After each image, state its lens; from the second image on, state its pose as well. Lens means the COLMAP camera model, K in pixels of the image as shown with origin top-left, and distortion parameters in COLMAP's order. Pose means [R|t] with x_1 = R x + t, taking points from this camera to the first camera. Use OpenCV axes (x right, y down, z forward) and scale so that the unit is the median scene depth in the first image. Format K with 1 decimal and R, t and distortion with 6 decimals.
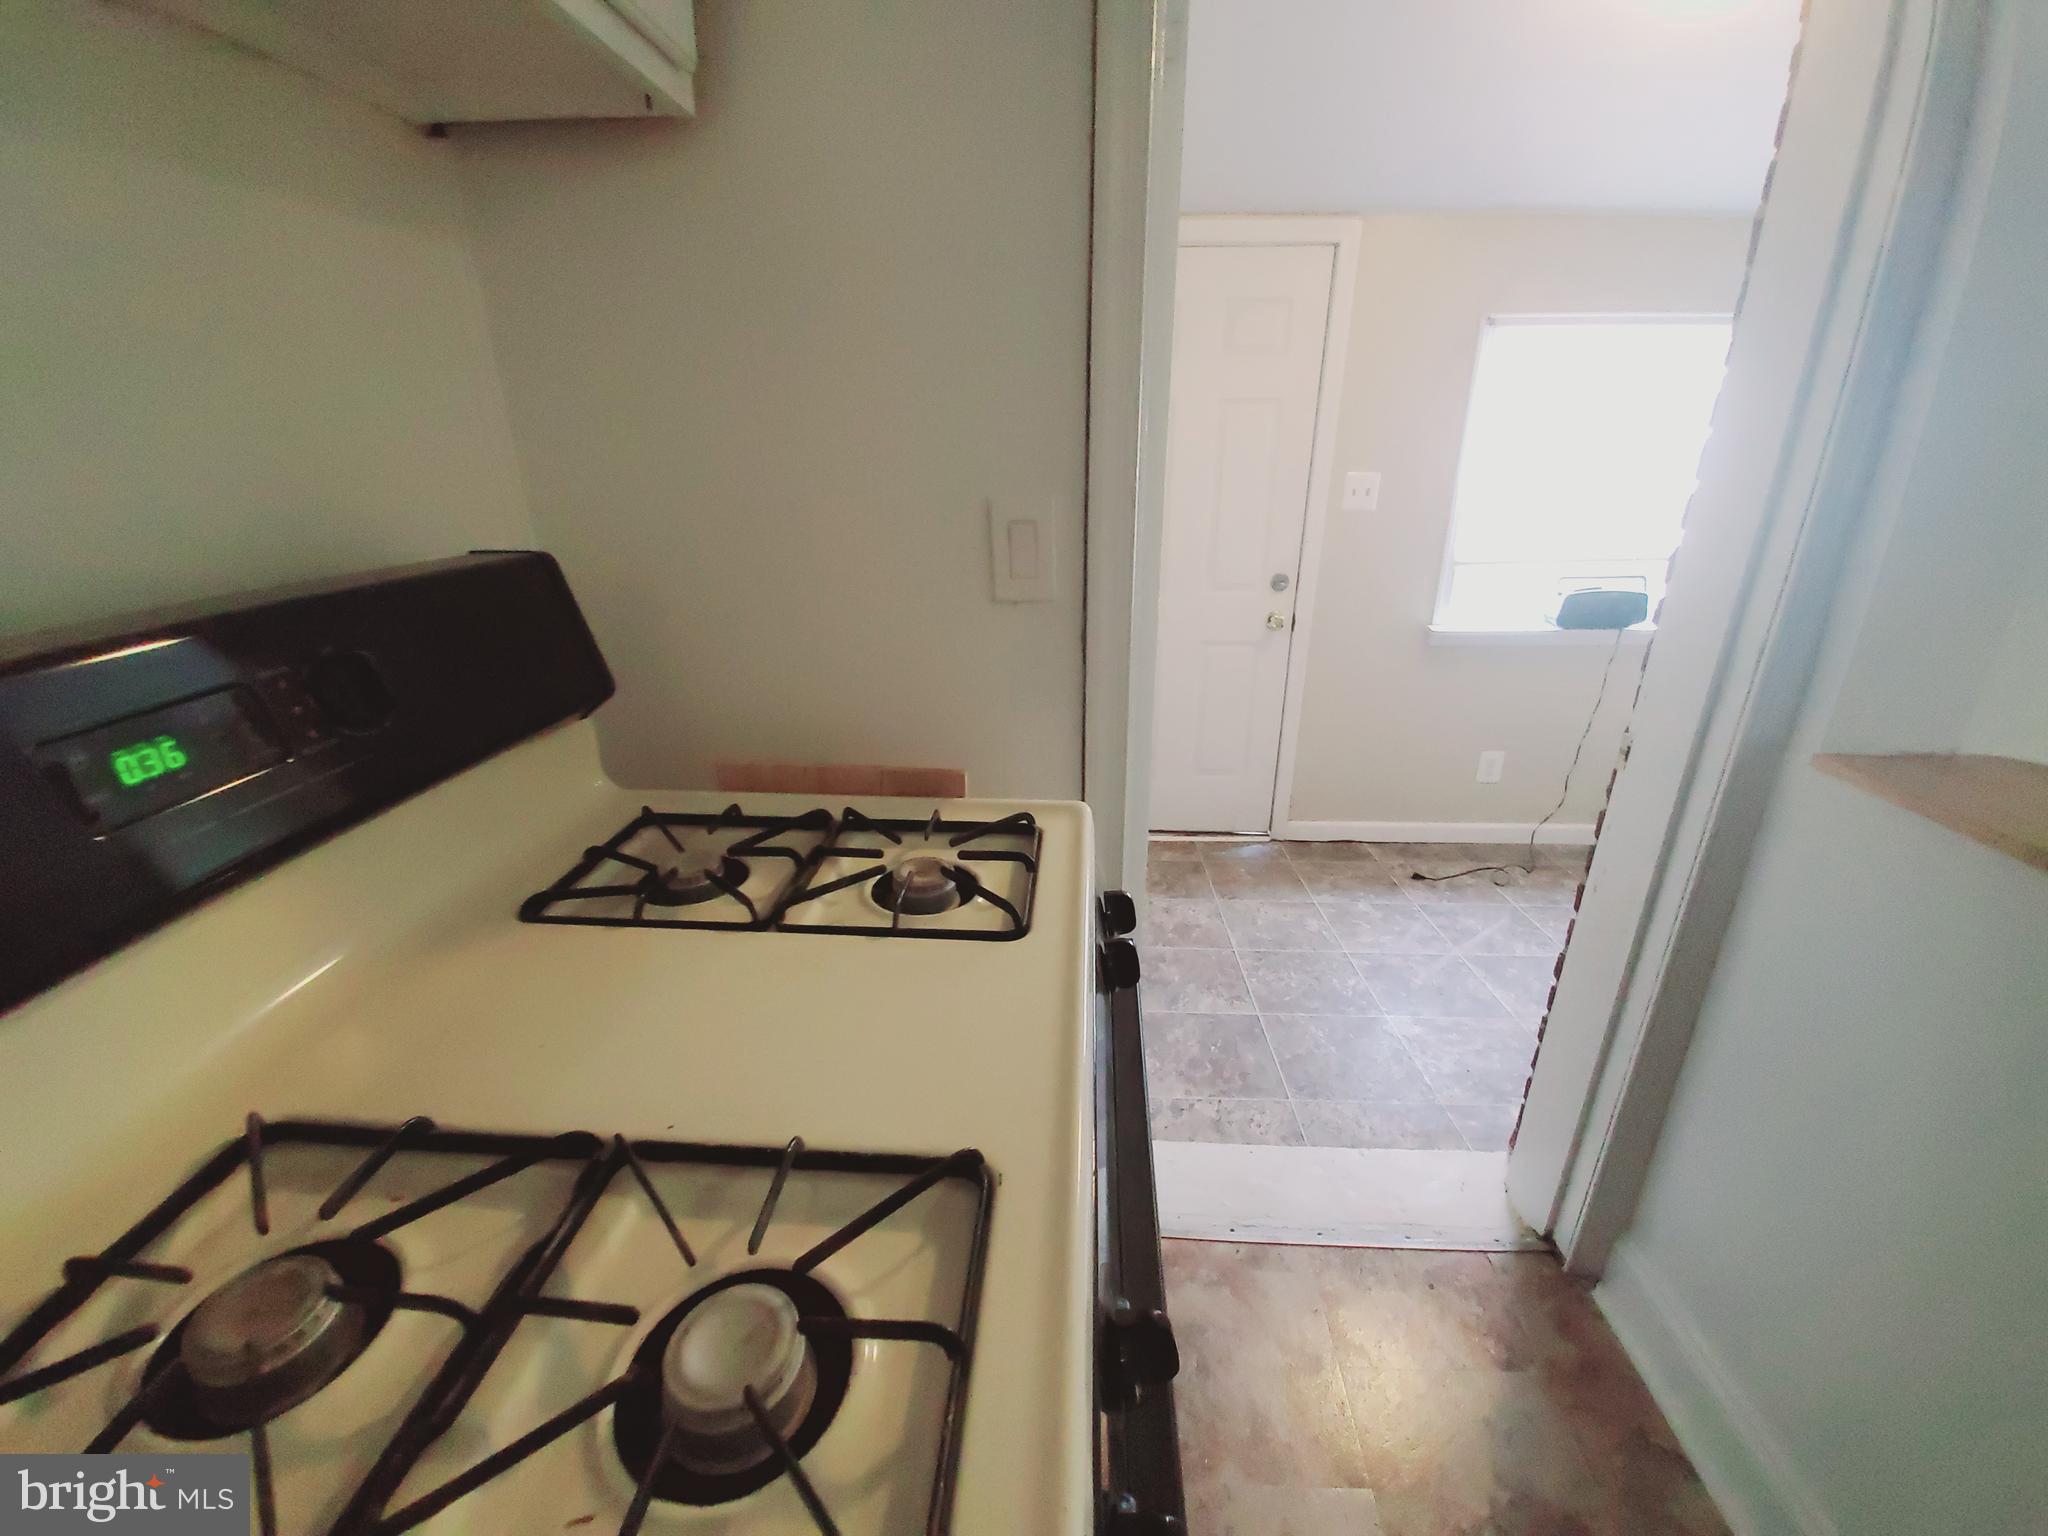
lens RADIAL K [[811.8, 0, 1030.8], [0, 811.8, 776.2], [0, 0, 1]] dist [-0.001818, -0.000322]
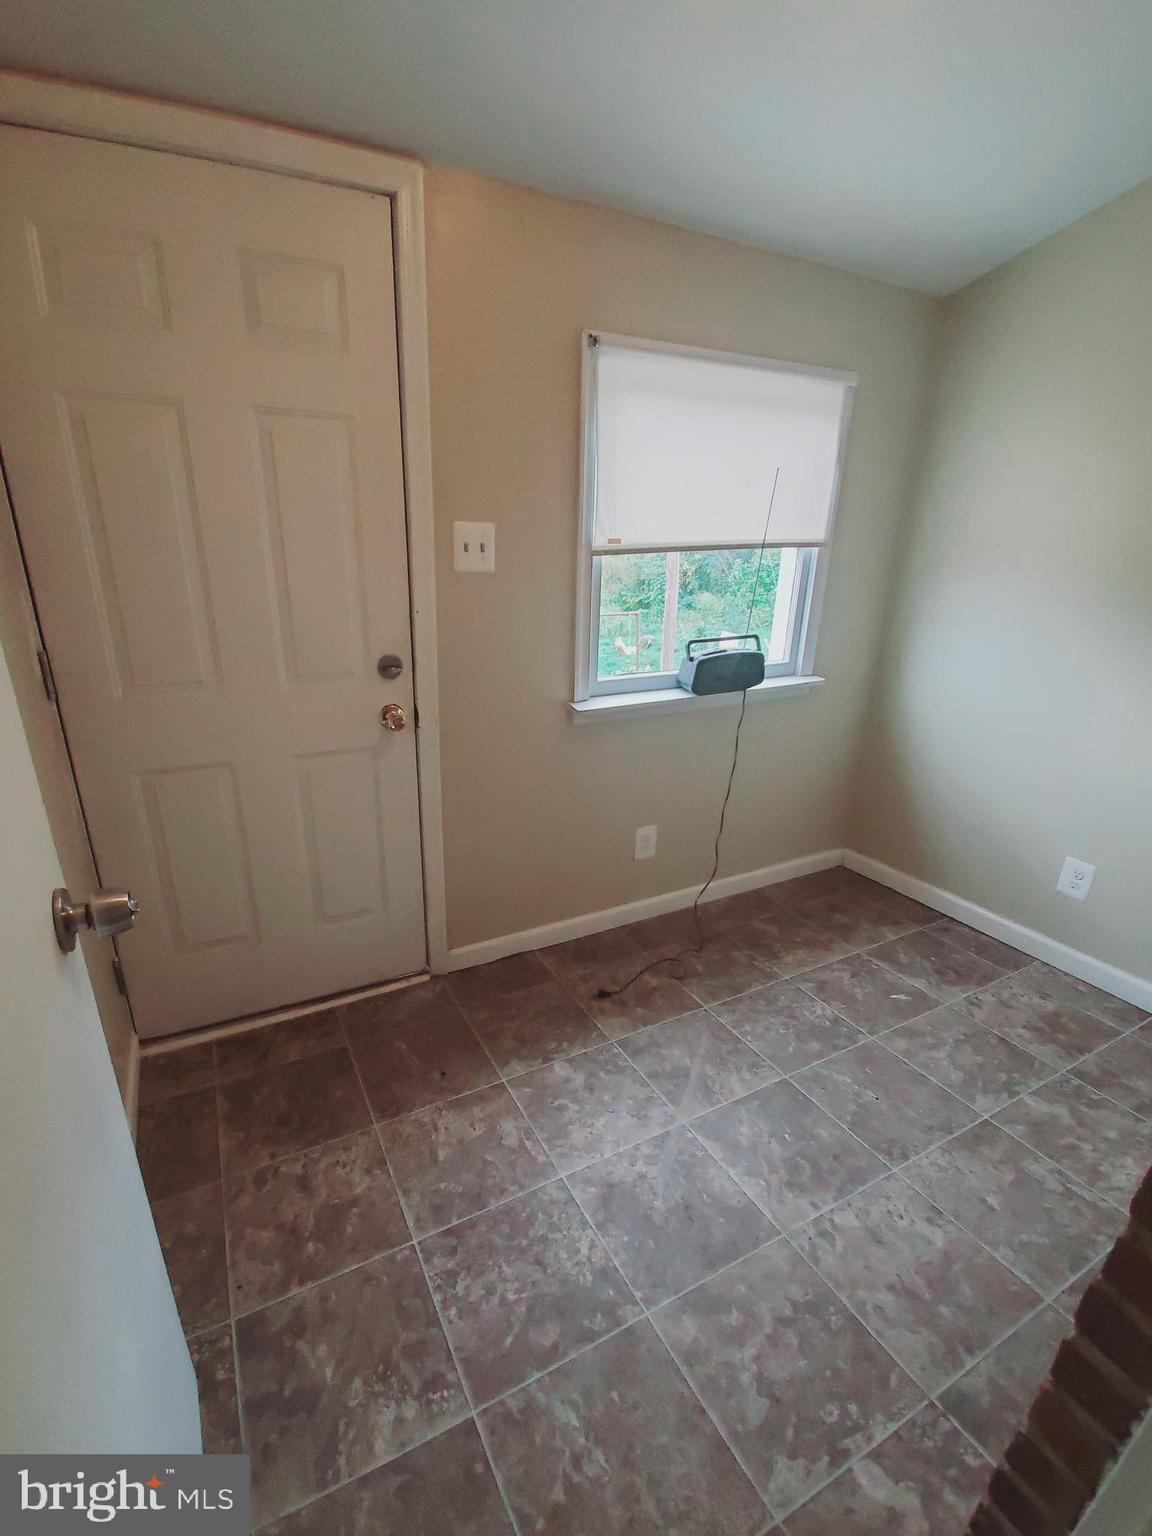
lens RADIAL K [[703.2, 0, 575.4], [0, 703.2, 774.7], [0, 0, 1]] dist [0.000940, -0.000048]
pose [[0.854692, -0.152677, 0.496177, 0.121447], [0.153351, 0.987375, 0.039666, -0.146382], [-0.495969, 0.042187, 0.867315, 0.374404]]
